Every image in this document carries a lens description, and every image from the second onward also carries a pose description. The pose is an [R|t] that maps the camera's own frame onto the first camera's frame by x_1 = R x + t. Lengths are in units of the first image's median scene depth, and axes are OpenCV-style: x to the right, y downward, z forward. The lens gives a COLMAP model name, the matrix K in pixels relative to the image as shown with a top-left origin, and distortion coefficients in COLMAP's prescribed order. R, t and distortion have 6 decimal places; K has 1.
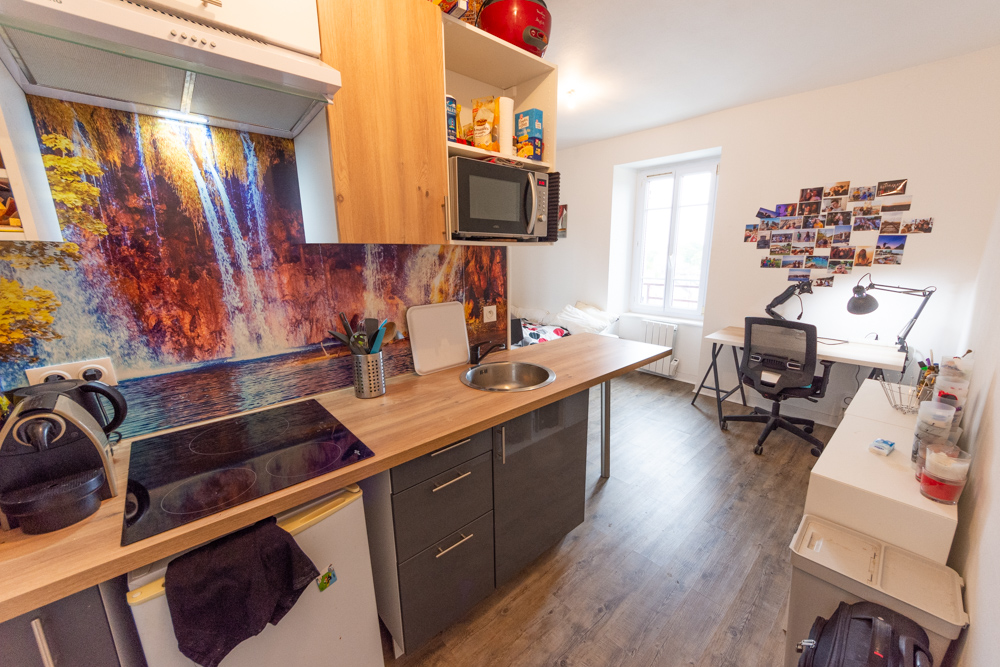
lens RADIAL K [[374.6, 0, 500.1], [0, 374.6, 331.7], [0, 0, 1]] dist [-0.001418, -0.000468]
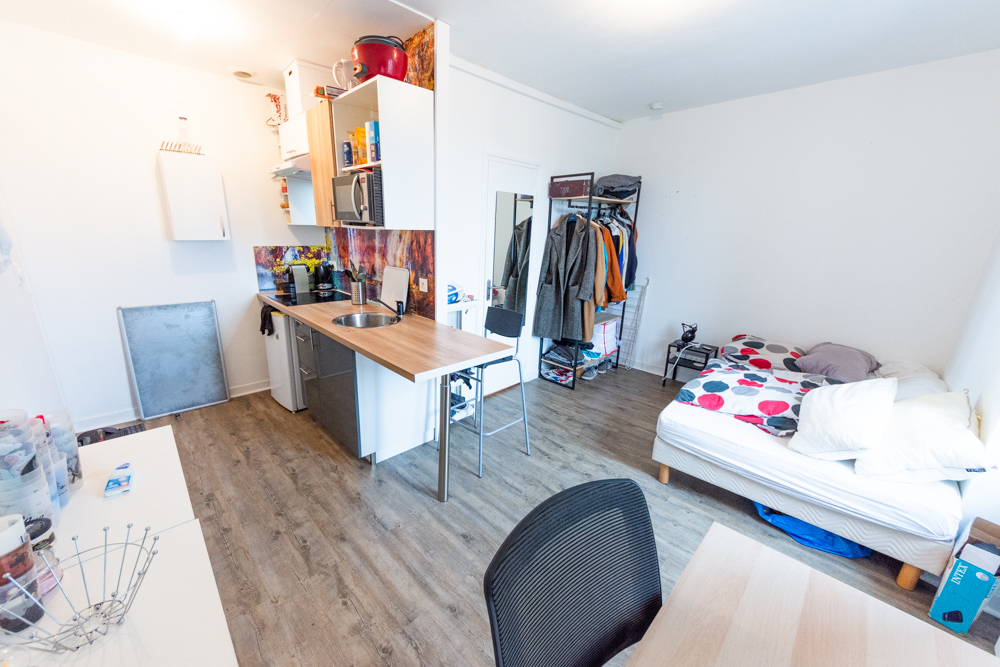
lens RADIAL K [[374.6, 0, 505.8], [0, 374.6, 326.3], [0, 0, 1]] dist [-0.001418, -0.000468]
pose [[0.053294, 0.260908, -0.963892, 0.836766], [-0.234120, 0.941624, 0.241935, -0.194589], [0.970746, 0.212772, 0.111267, 0.795094]]
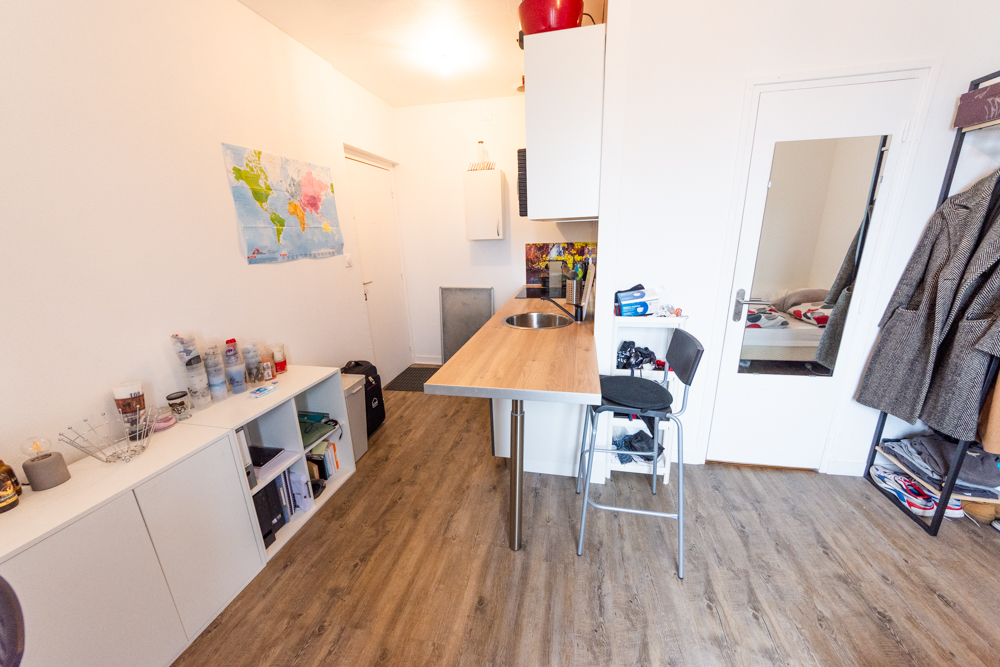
lens RADIAL K [[374.6, 0, 500.5], [0, 374.6, 335.5], [0, 0, 1]] dist [-0.001418, -0.000468]
pose [[-0.806517, 0.196740, -0.557516, 0.517392], [-0.079354, 0.898450, 0.431846, -0.233099], [0.585862, 0.392532, -0.709003, 1.095918]]
